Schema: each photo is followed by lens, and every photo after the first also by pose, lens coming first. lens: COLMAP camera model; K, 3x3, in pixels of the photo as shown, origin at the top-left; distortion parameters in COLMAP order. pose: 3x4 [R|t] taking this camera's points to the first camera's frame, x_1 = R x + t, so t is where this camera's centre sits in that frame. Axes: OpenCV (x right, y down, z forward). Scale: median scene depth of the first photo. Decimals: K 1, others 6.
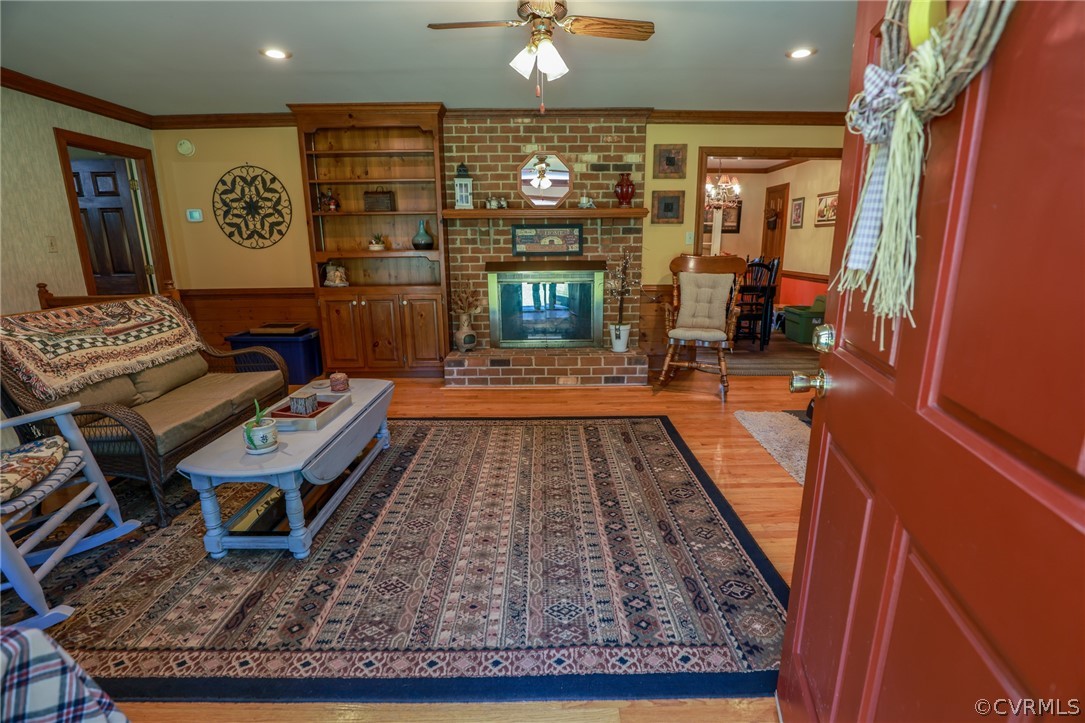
lens RADIAL K [[495.8, 0, 554.0], [0, 495.8, 364.9], [0, 0, 1]] dist [-0.029389, 0.000130]
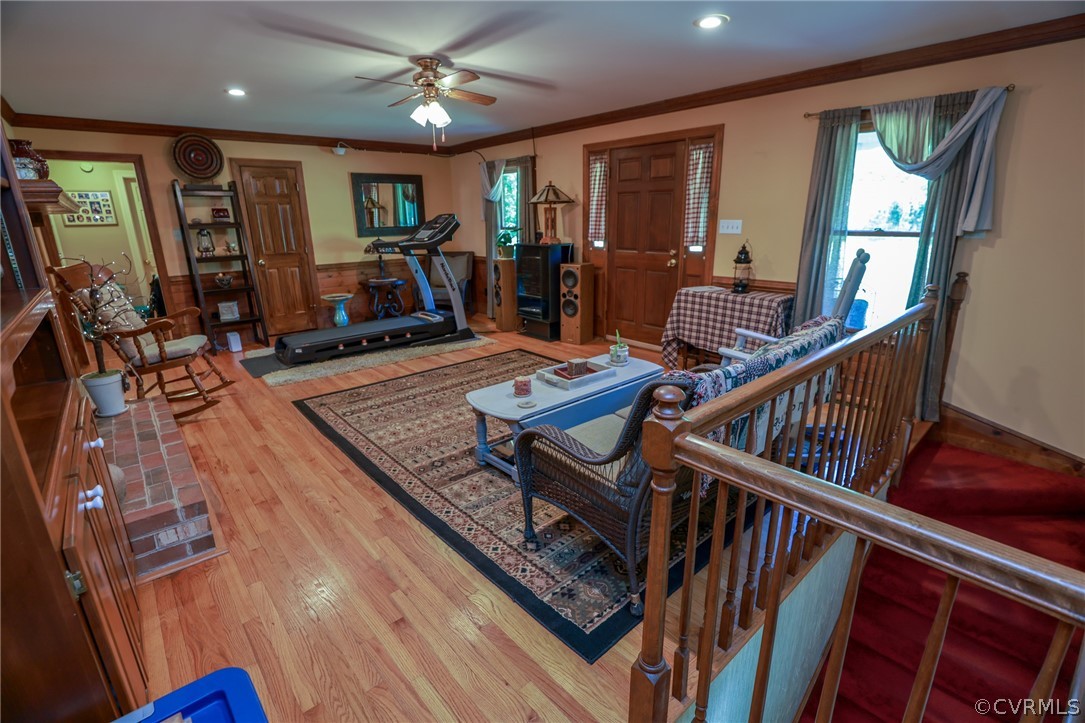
lens RADIAL K [[495.8, 0, 543.3], [0, 495.8, 360.4], [0, 0, 1]] dist [-0.029389, 0.000130]
pose [[-0.646671, -0.197616, 0.736725, -1.220775], [0.199046, 0.888672, 0.413089, -0.420767], [-0.736340, 0.413775, -0.535344, 1.533490]]
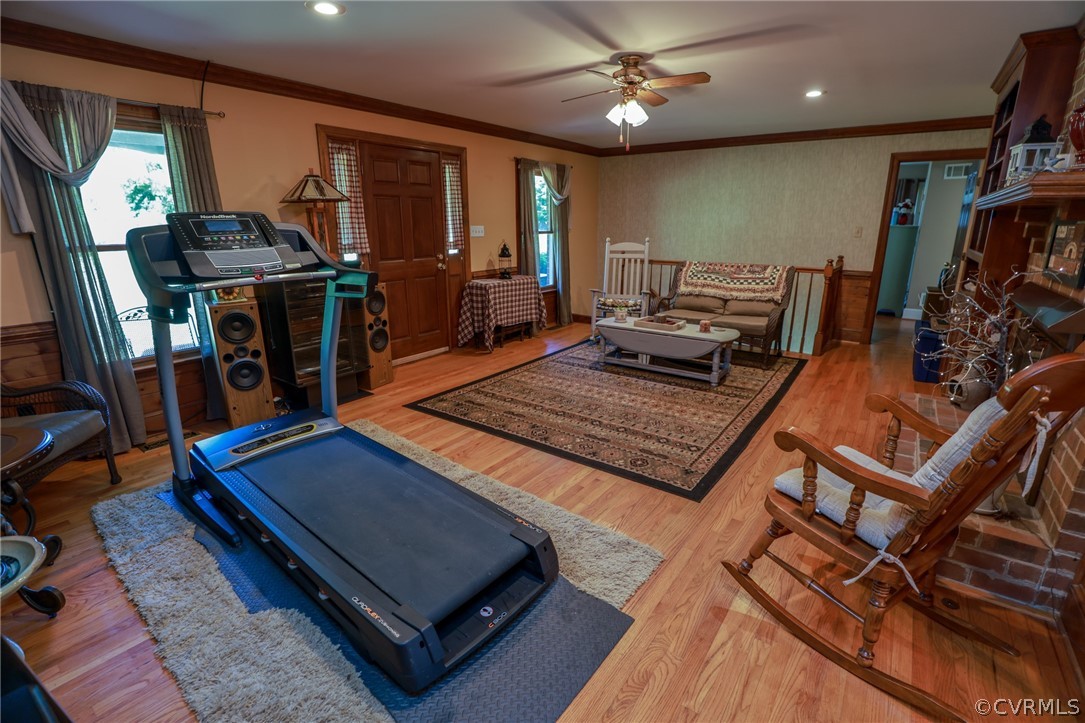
lens RADIAL K [[495.8, 0, 546.6], [0, 495.8, 364.2], [0, 0, 1]] dist [-0.029389, 0.000130]
pose [[-0.602204, 0.226546, -0.765524, 1.142049], [-0.186820, 0.892279, 0.411020, -0.425587], [0.776176, 0.390533, -0.495010, 1.491748]]
